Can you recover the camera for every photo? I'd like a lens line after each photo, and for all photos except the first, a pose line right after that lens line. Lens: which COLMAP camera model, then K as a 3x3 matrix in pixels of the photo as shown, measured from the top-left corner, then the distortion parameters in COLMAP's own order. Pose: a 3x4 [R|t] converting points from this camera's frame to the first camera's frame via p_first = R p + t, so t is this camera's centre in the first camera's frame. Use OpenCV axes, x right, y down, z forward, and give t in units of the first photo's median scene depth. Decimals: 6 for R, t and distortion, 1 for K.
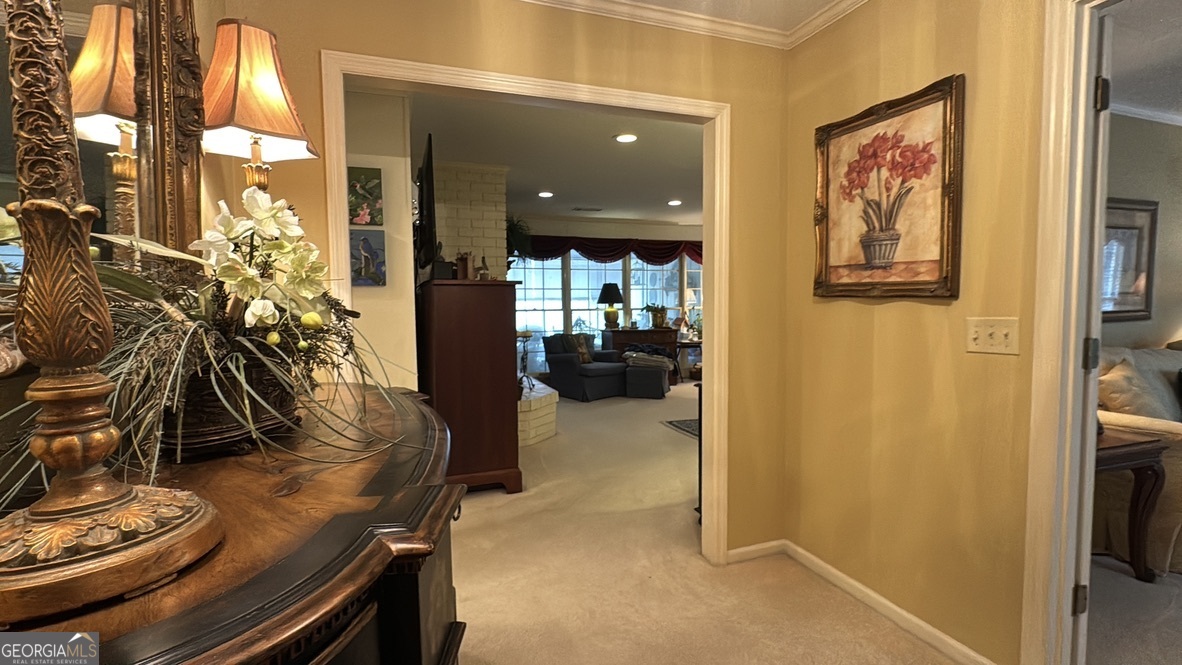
lens RADIAL K [[541.0, 0, 591.0], [0, 541.0, 332.5], [0, 0, 1]] dist [-0.000956, -0.000051]
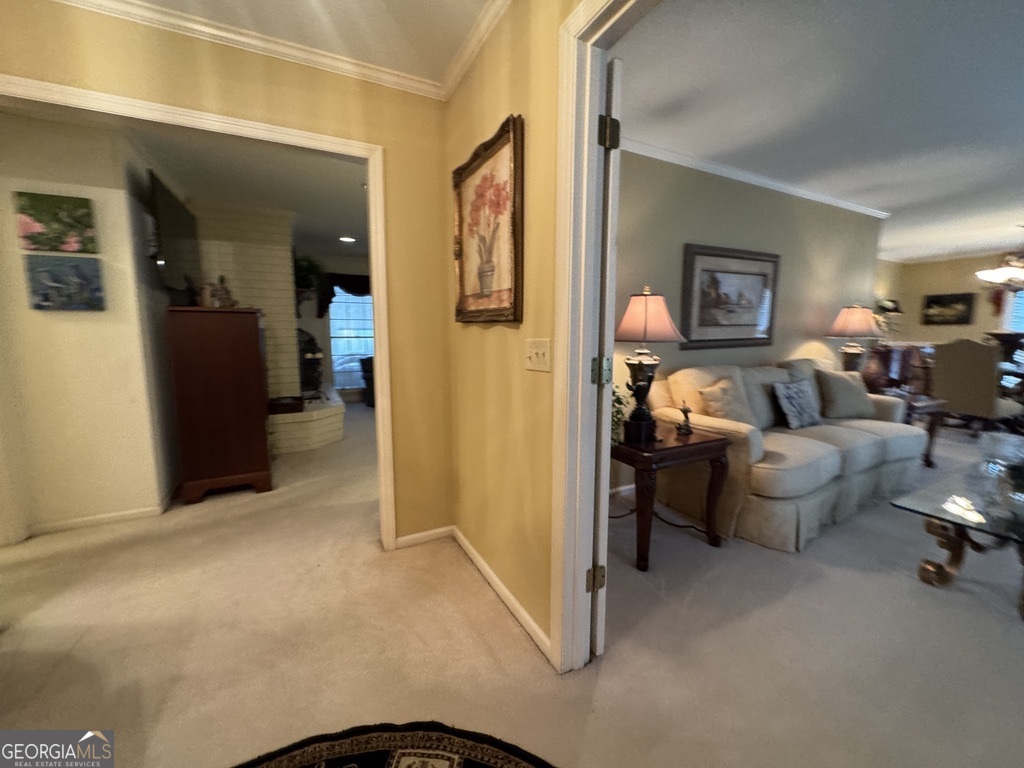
lens RADIAL K [[409.9, 0, 510.3], [0, 409.9, 384.5], [0, 0, 1]] dist [-0.003119, -0.000593]
pose [[0.992627, -0.008472, 0.120909, 0.420075], [0.000197, 0.997665, 0.068291, 0.006272], [-0.121205, -0.067764, 0.990312, 0.110425]]
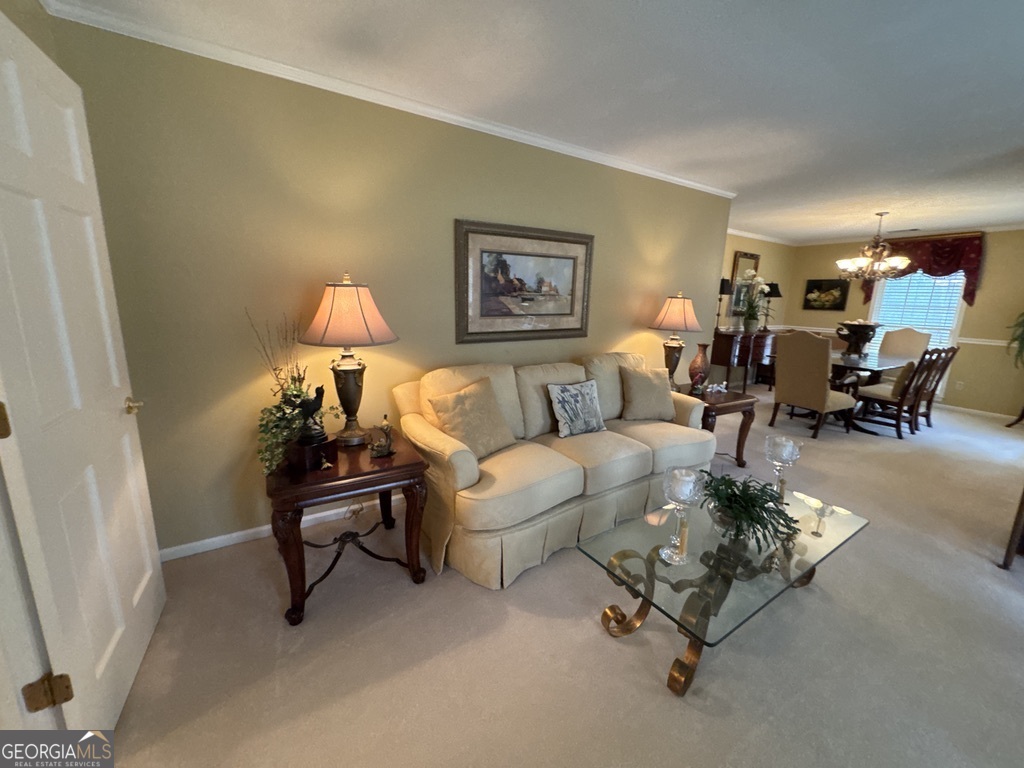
lens RADIAL K [[409.9, 0, 510.3], [0, 409.9, 384.5], [0, 0, 1]] dist [-0.003119, -0.000593]
pose [[0.977117, -0.006816, 0.212595, 1.028847], [-0.026562, 0.987753, 0.153749, -0.083100], [-0.211039, -0.155878, 0.964969, 0.195111]]
